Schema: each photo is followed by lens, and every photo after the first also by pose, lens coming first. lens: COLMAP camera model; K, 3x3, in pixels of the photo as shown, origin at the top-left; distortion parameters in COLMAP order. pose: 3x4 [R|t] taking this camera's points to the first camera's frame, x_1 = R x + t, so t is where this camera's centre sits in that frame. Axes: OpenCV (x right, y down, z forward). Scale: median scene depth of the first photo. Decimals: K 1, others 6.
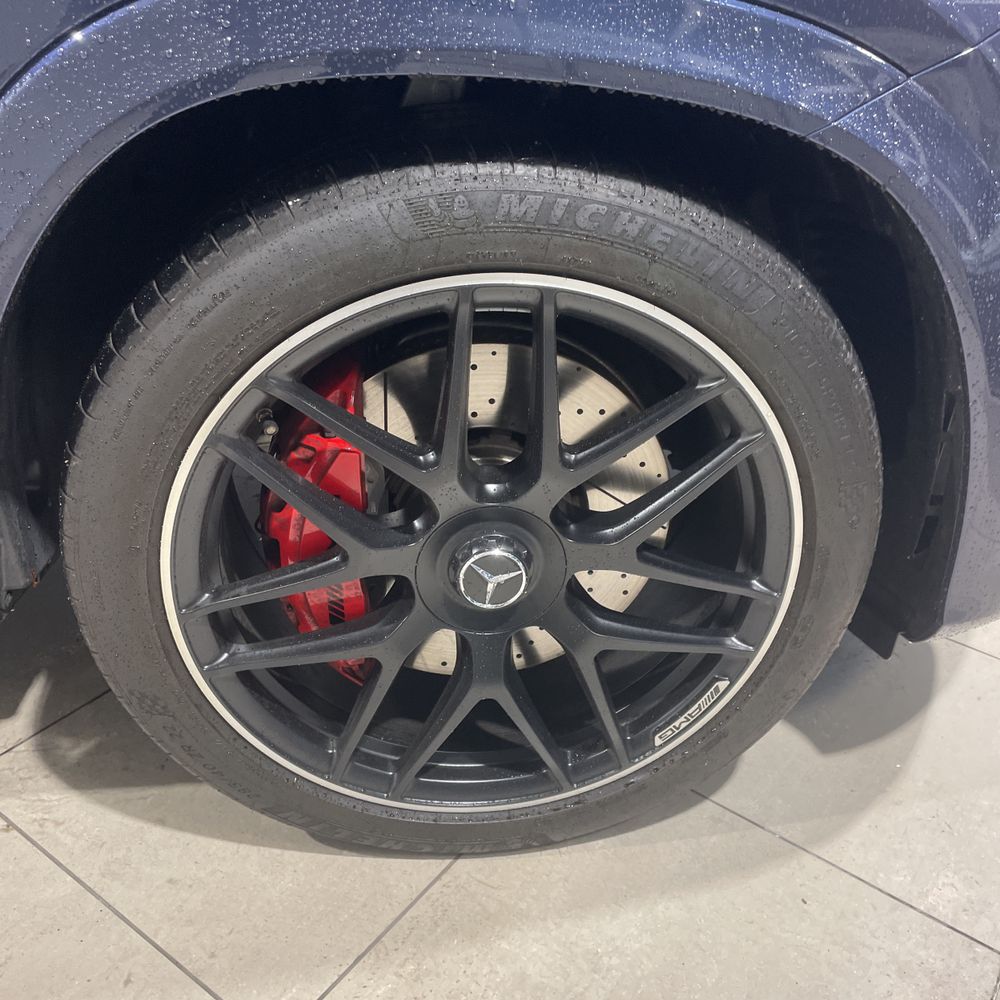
lens RADIAL K [[1026.0, 0, 505.1], [0, 1026.0, 501.3], [0, 0, 1]] dist [0.103056, -0.146240]
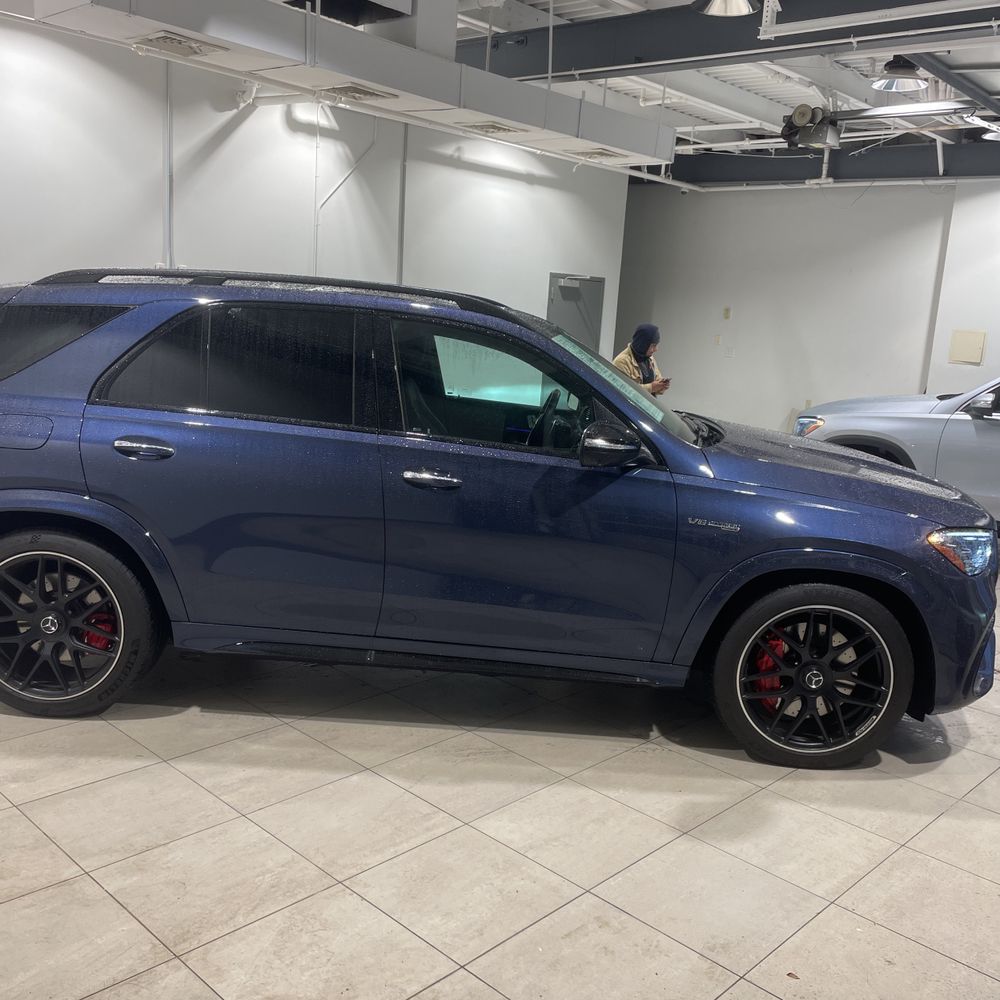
lens RADIAL K [[1026.0, 0, 505.1], [0, 1026.0, 501.3], [0, 0, 1]] dist [0.103056, -0.146240]
pose [[0.991124, 0.038231, -0.127327, -0.750007], [-0.079310, 0.938694, -0.335505, 0.913739], [0.106694, 0.342625, 0.933394, -3.297279]]
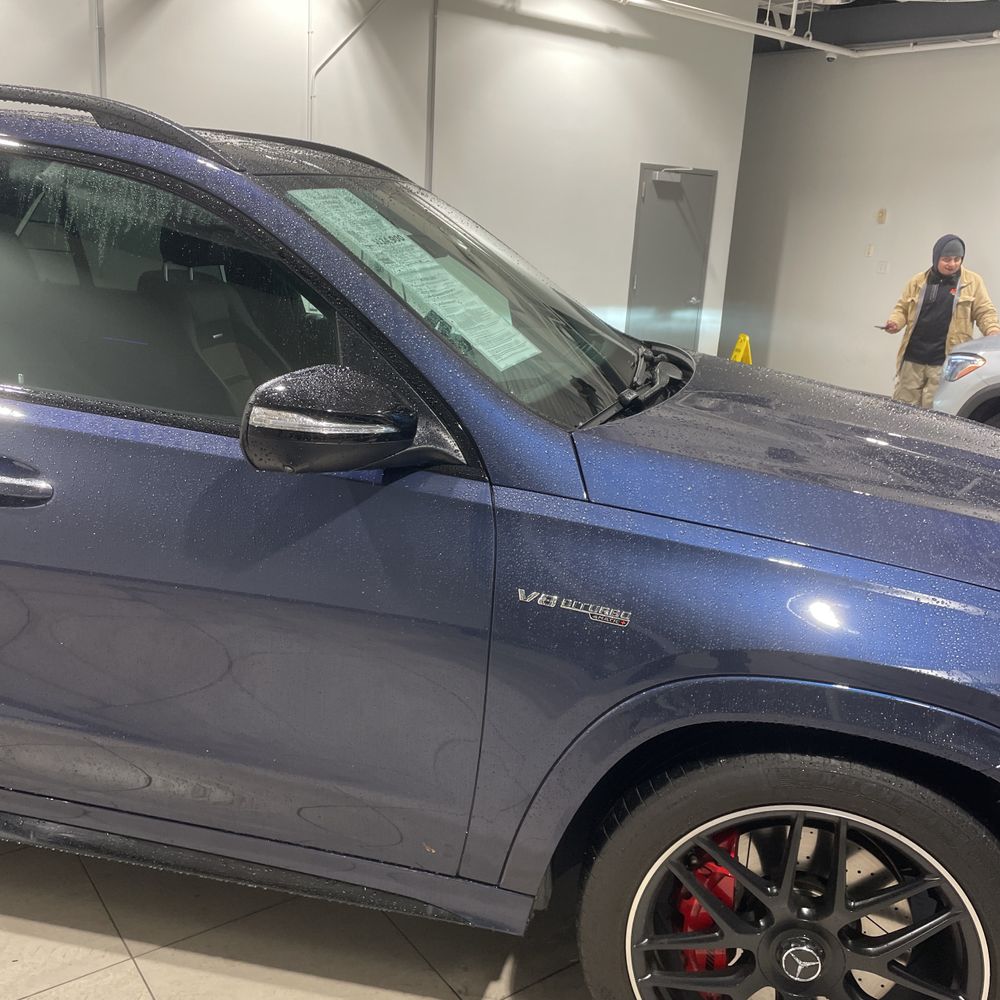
lens RADIAL K [[1026.5, 0, 503.4], [0, 1026.5, 484.9], [0, 0, 1]] dist [0.078803, -0.096508]
pose [[0.952979, 0.081609, -0.291842, -0.046171], [-0.162171, 0.950888, -0.263651, -0.158819], [0.255993, 0.298582, 0.919411, -1.084128]]
